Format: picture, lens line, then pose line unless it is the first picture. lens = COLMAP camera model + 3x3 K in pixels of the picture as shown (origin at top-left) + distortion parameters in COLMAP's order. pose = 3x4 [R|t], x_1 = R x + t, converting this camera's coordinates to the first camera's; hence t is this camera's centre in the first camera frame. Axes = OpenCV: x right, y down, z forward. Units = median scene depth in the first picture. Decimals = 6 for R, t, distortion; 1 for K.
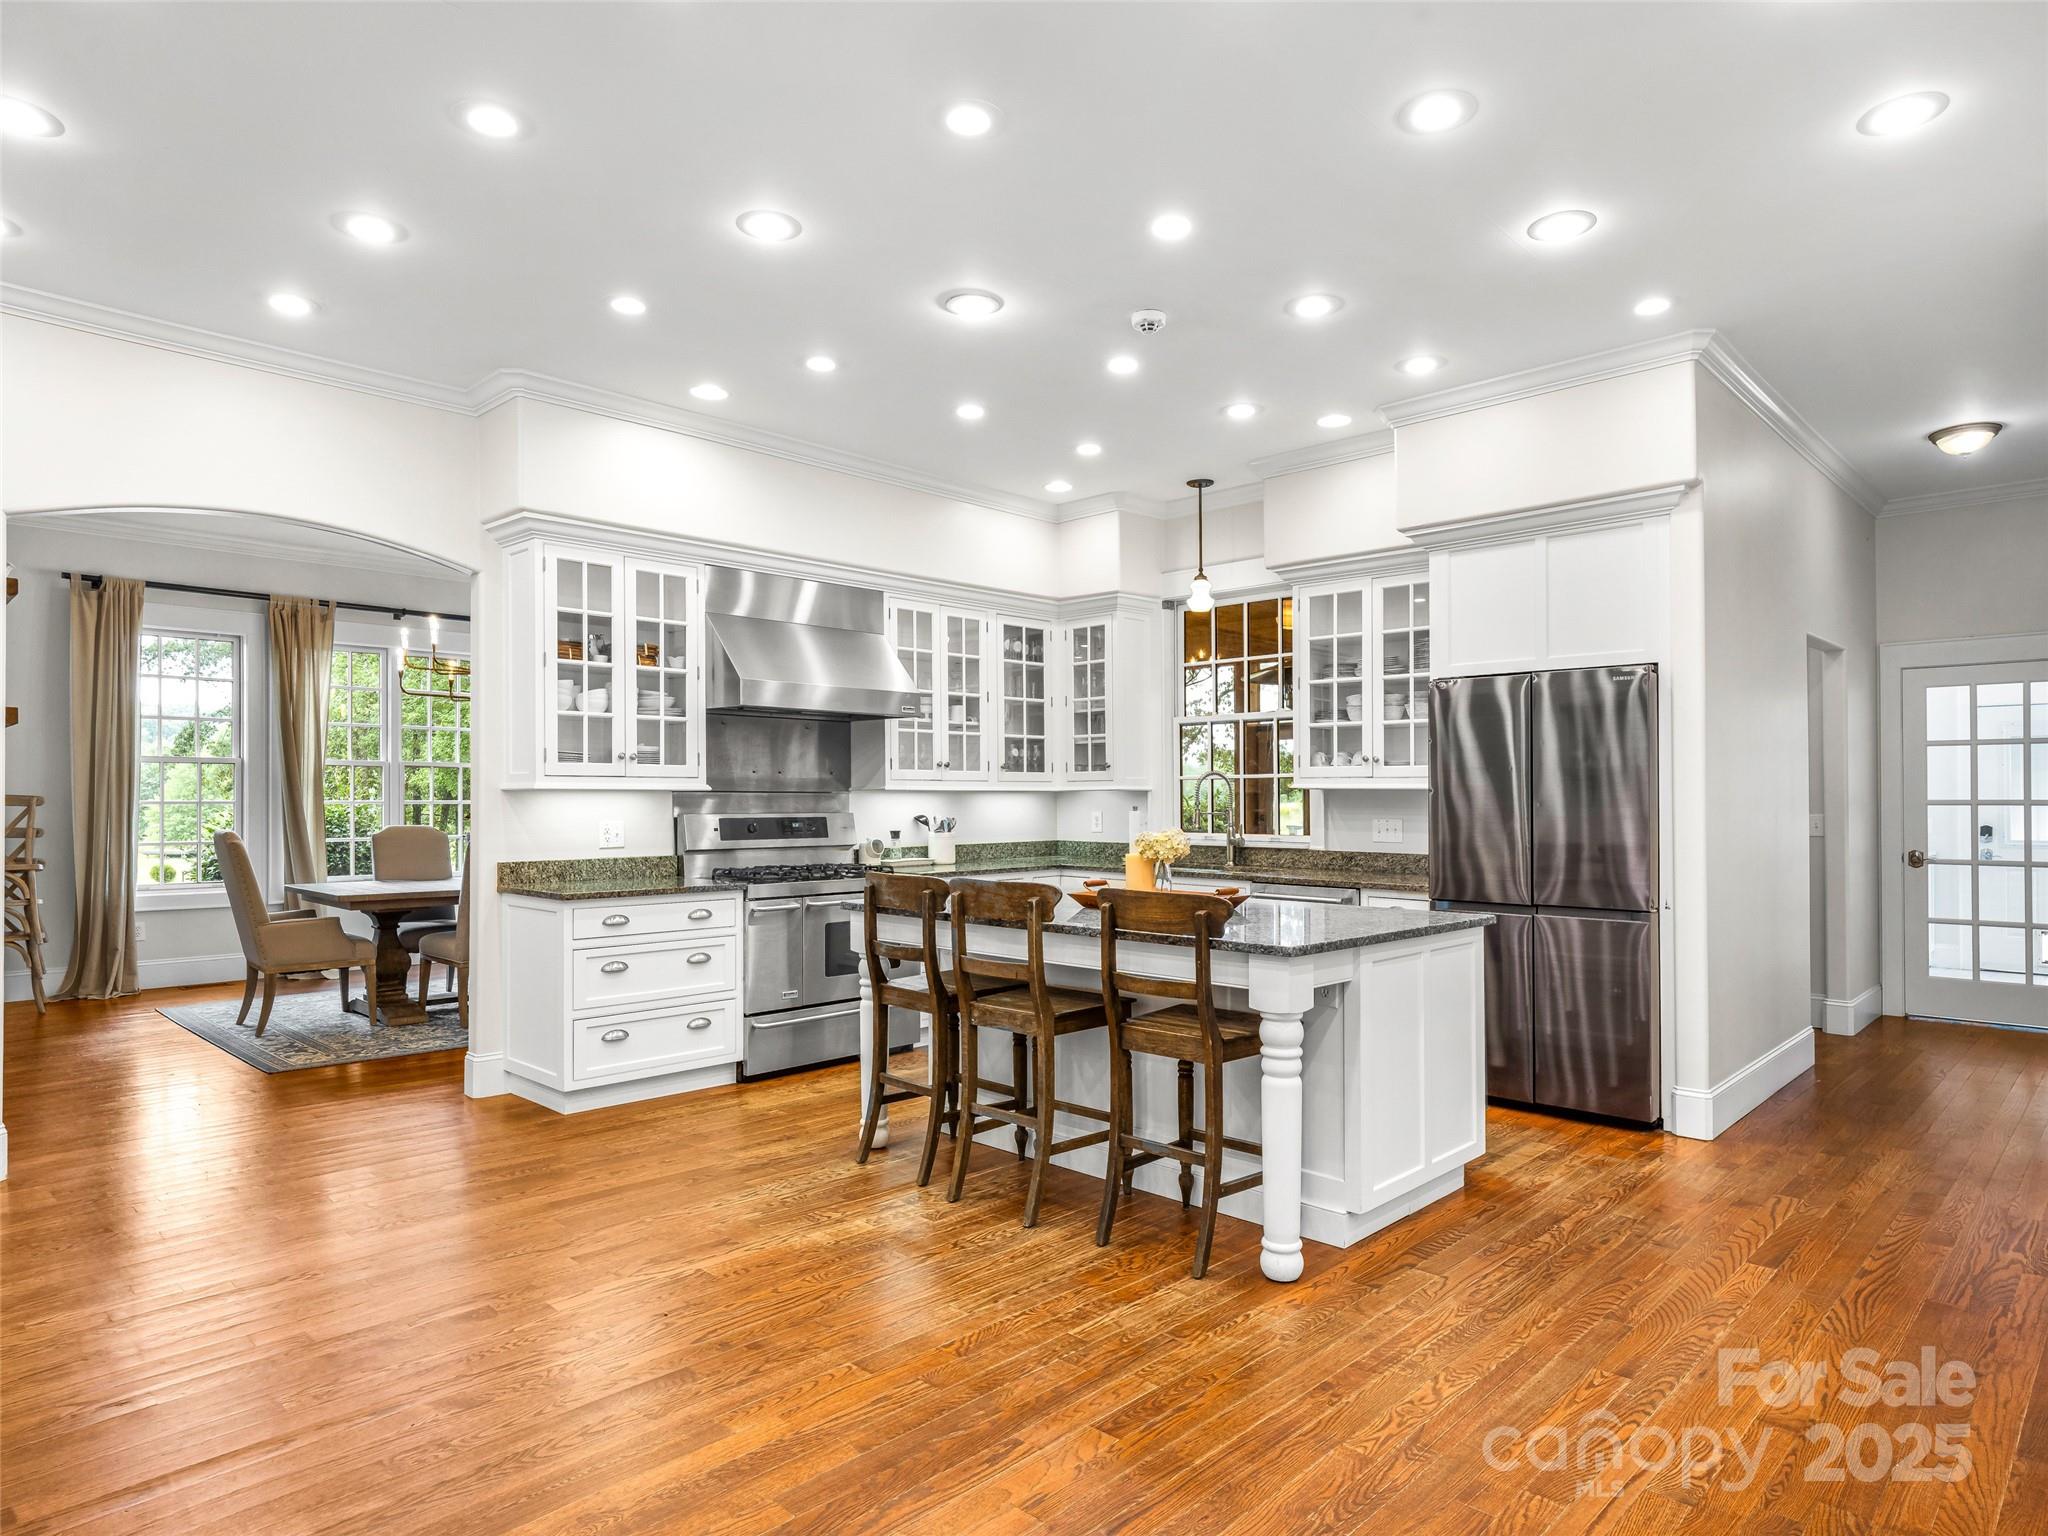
lens RADIAL K [[1194.3, 0, 1011.5], [0, 1194.3, 799.3], [0, 0, 1]] dist [-0.017355, 0.002977]
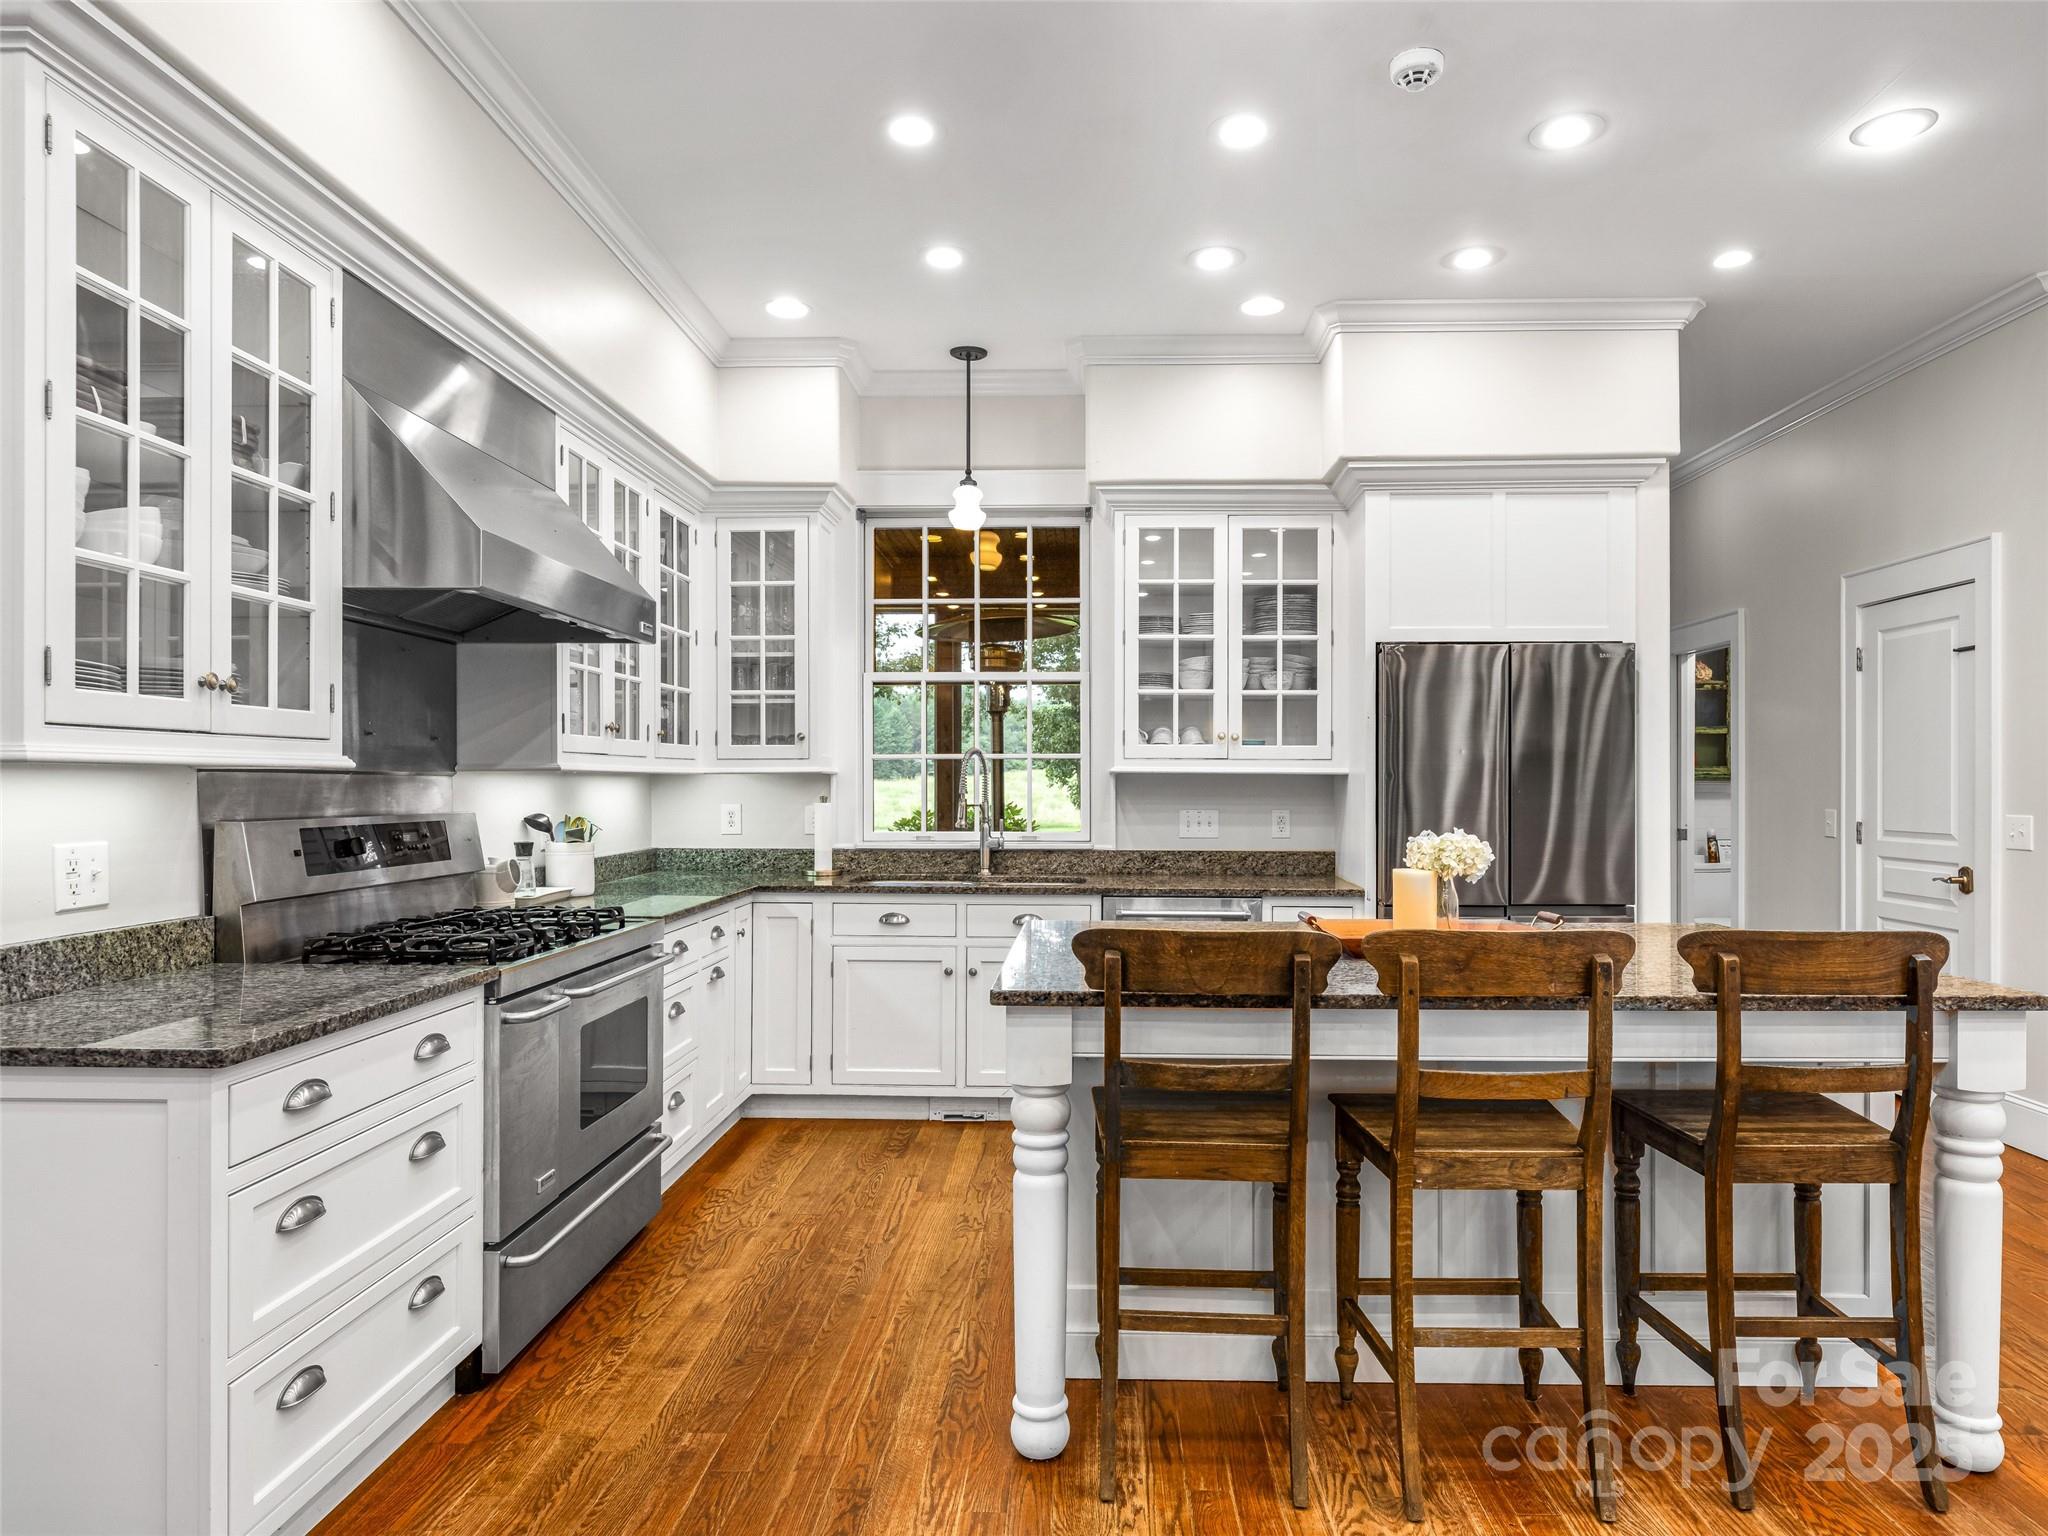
lens RADIAL K [[1266.4, 0, 1030.3], [0, 1266.4, 773.1], [0, 0, 1]] dist [-0.005302, -0.003536]
pose [[0.731534, 0.005521, 0.681783, -0.372625], [0.000653, 0.999961, -0.008799, -0.001216], [-0.681805, 0.006882, 0.731502, 0.445090]]
